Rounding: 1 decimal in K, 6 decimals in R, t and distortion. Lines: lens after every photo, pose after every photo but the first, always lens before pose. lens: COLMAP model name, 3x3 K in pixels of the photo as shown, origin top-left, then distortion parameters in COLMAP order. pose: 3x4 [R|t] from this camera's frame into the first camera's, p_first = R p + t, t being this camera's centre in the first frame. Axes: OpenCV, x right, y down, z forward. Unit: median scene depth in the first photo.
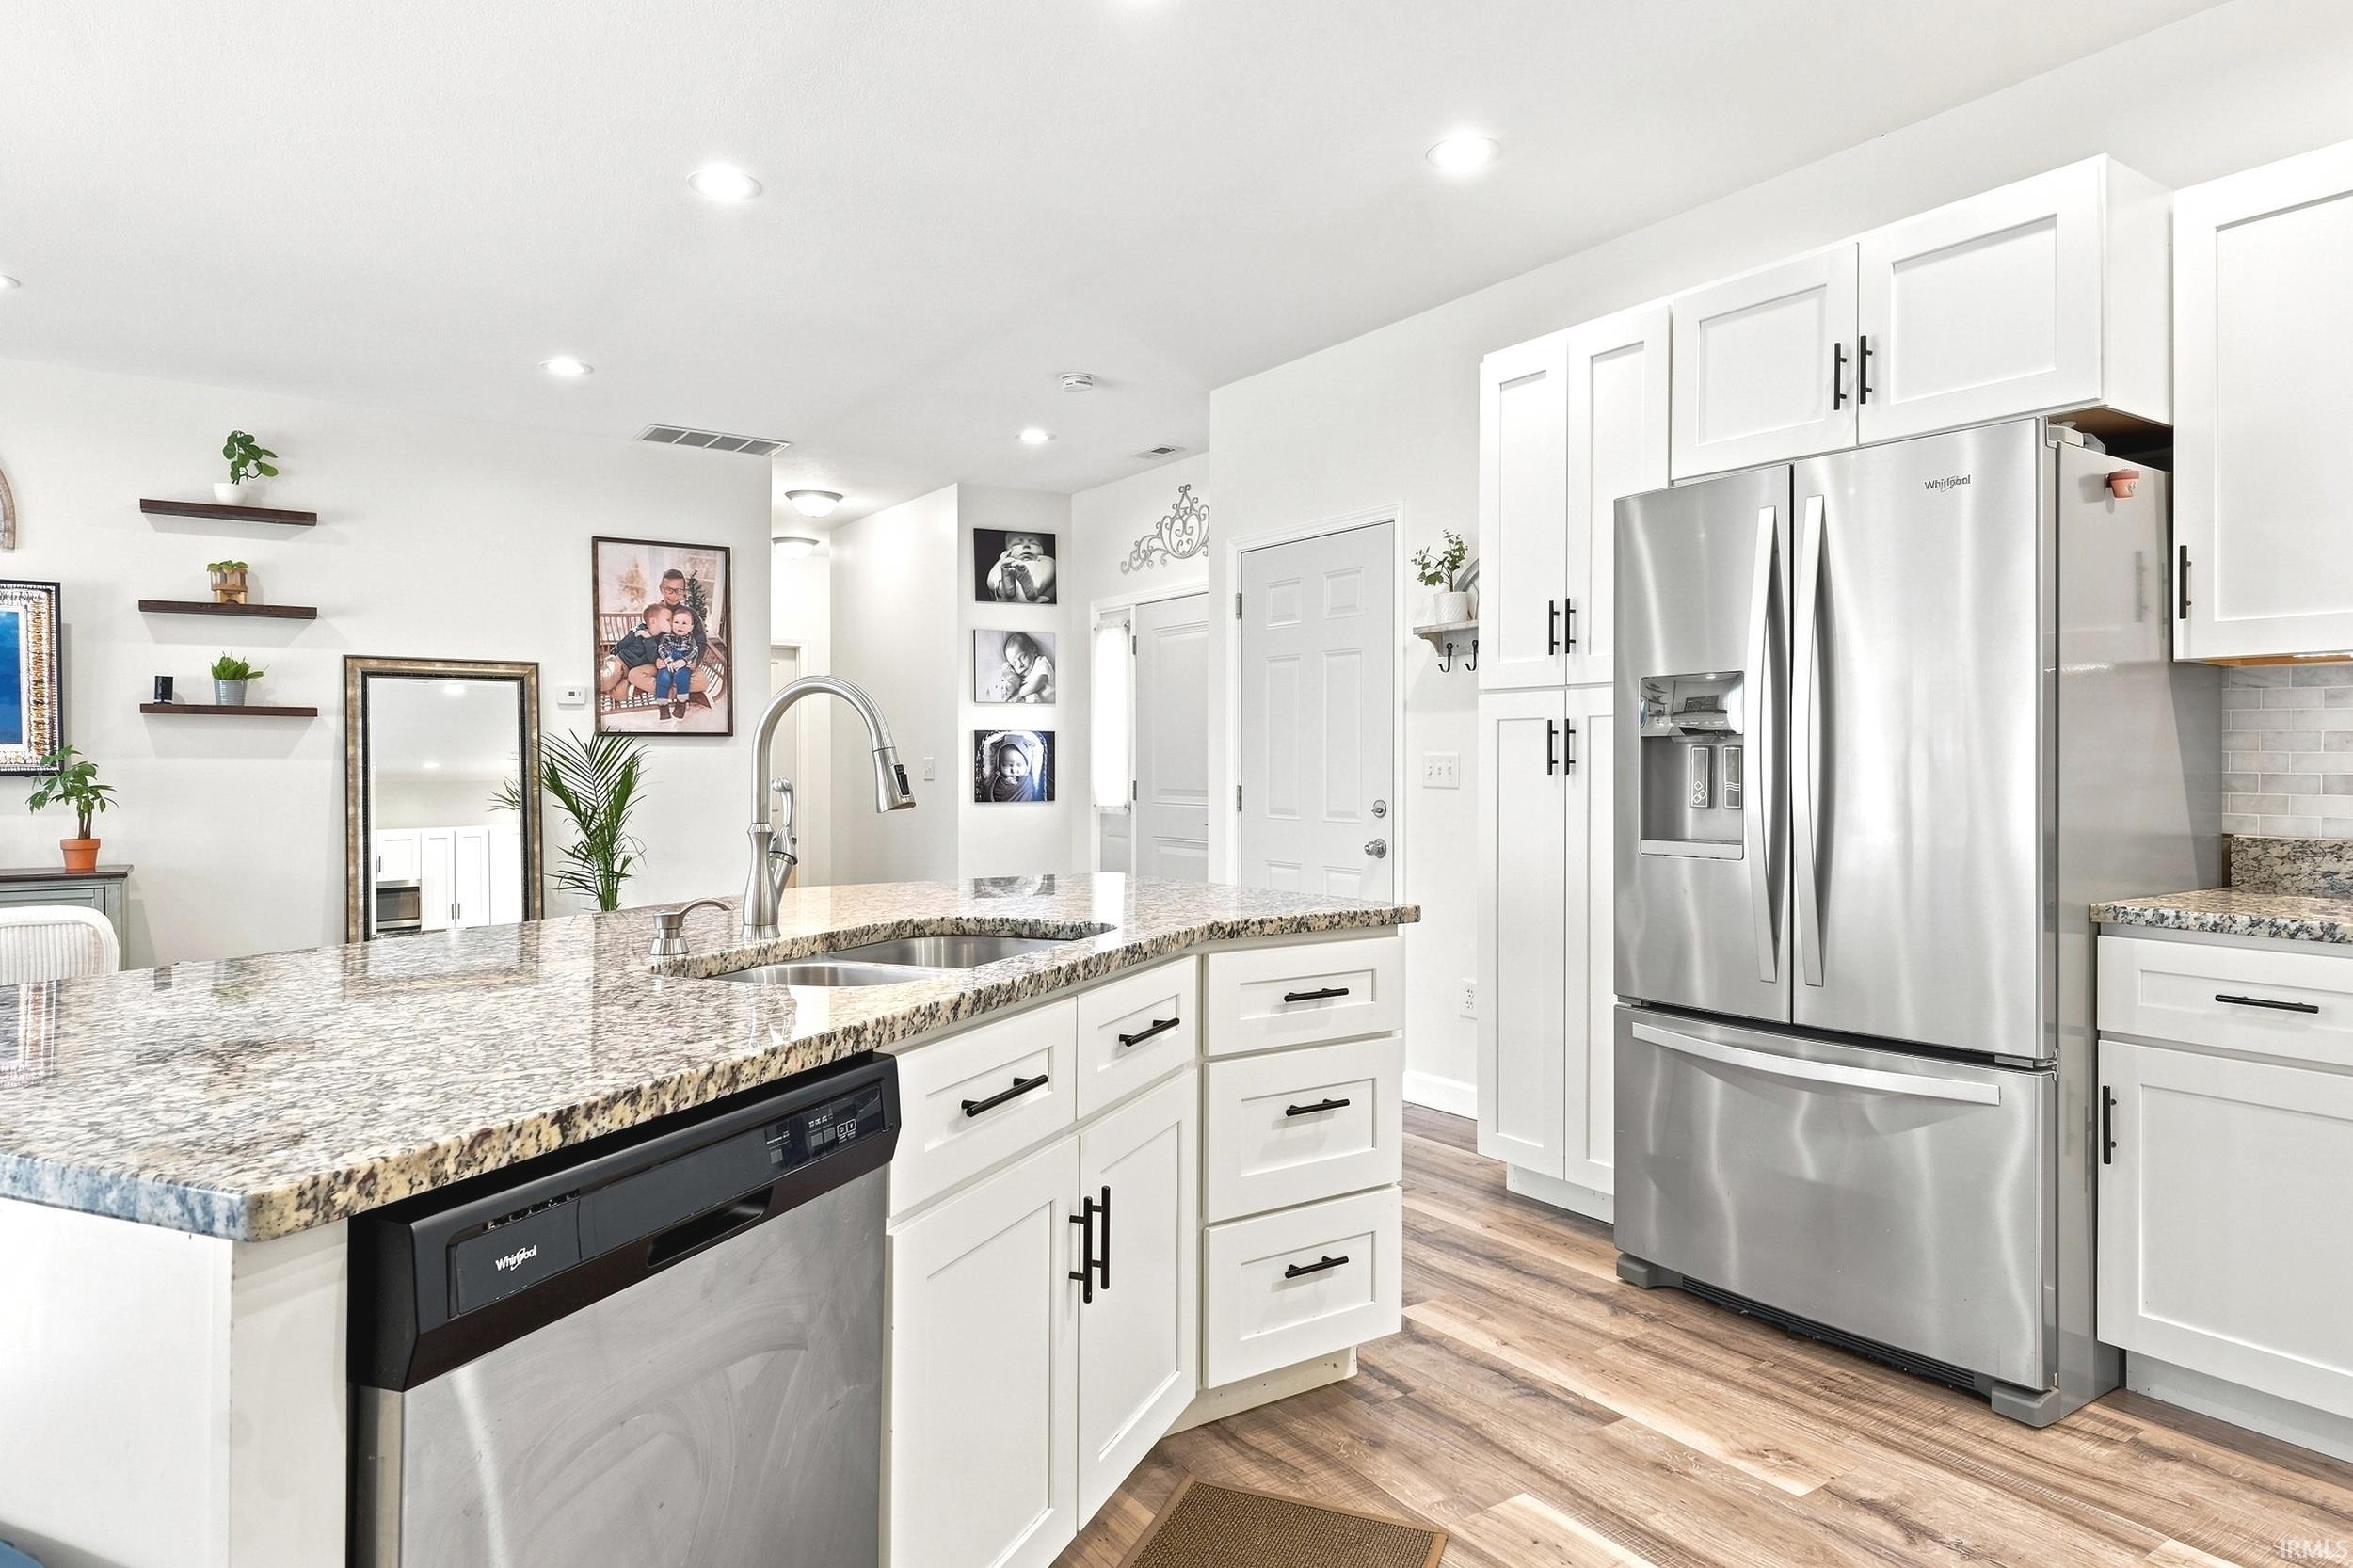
lens RADIAL K [[1403.3, 0, 1179.4], [0, 1403.3, 769.4], [0, 0, 1]] dist [-0.001340, 0.000412]
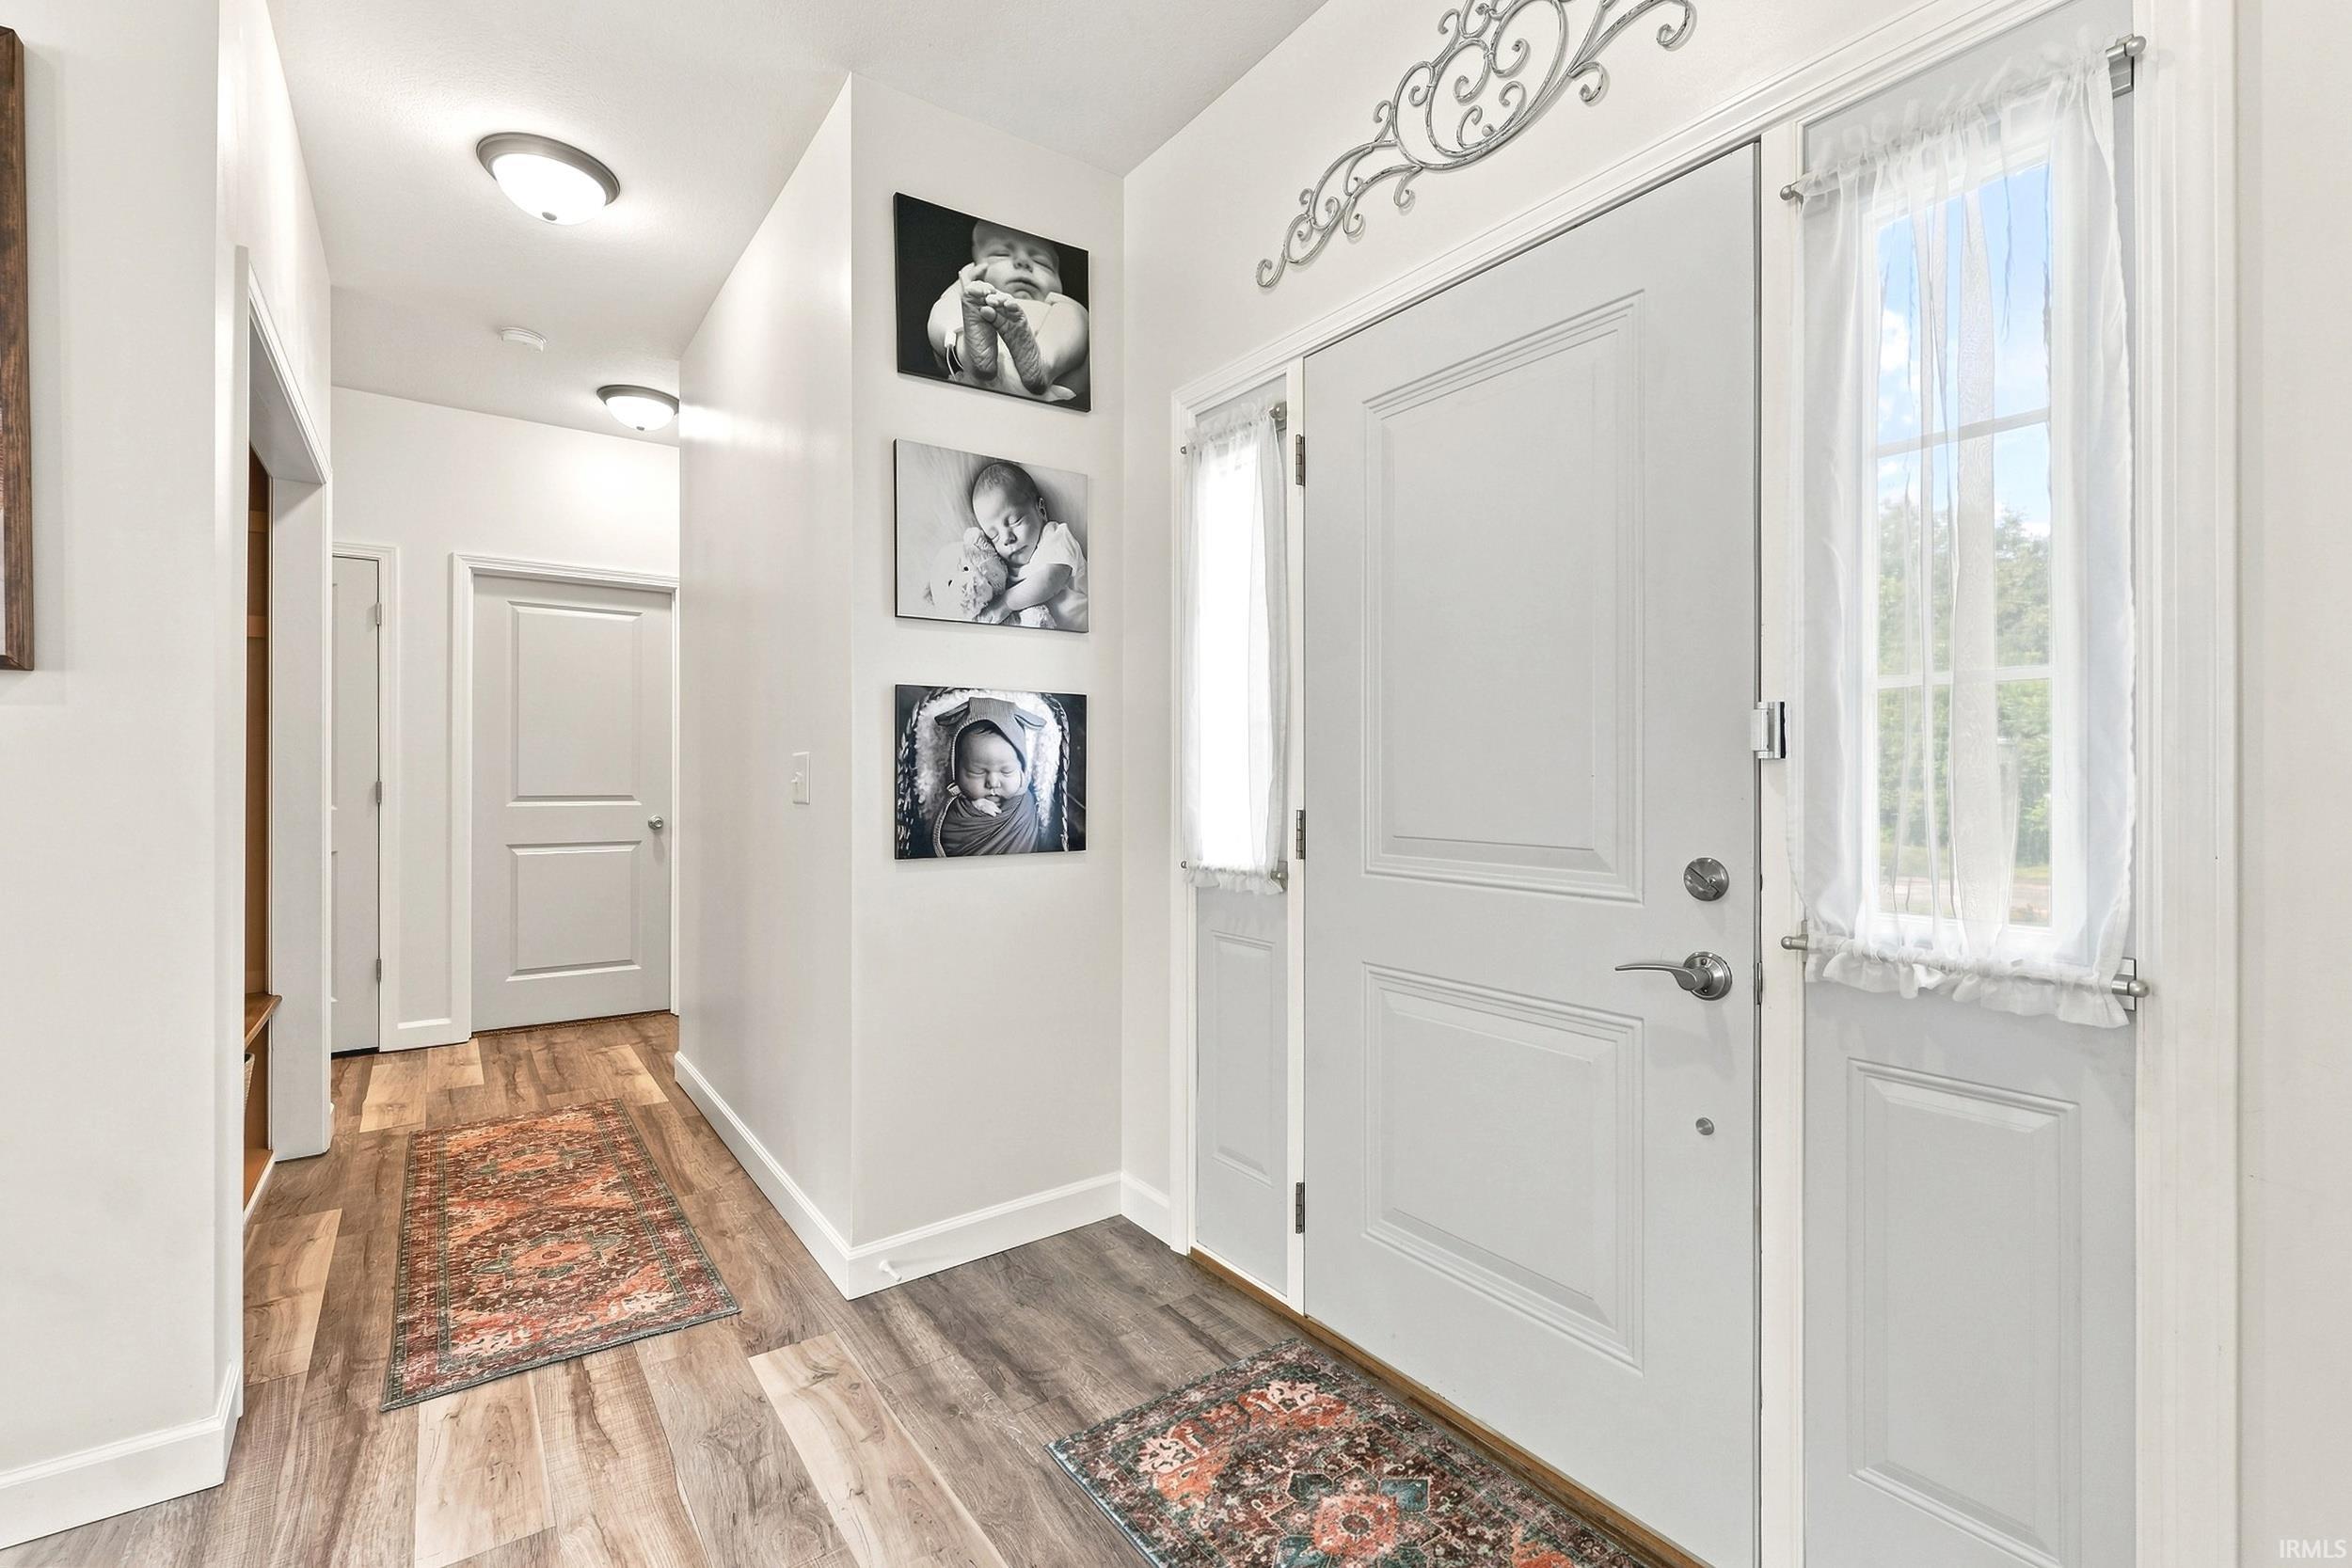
lens RADIAL K [[1023.7, 0, 1171.1], [0, 1023.7, 773.1], [0, 0, 1]] dist [0.007699, 0.000273]
pose [[0.999624, 0.000930, 0.027395, -0.081138], [-0.000759, 0.999980, -0.006271, -0.000270], [-0.027400, 0.006248, 0.999605, 0.773325]]
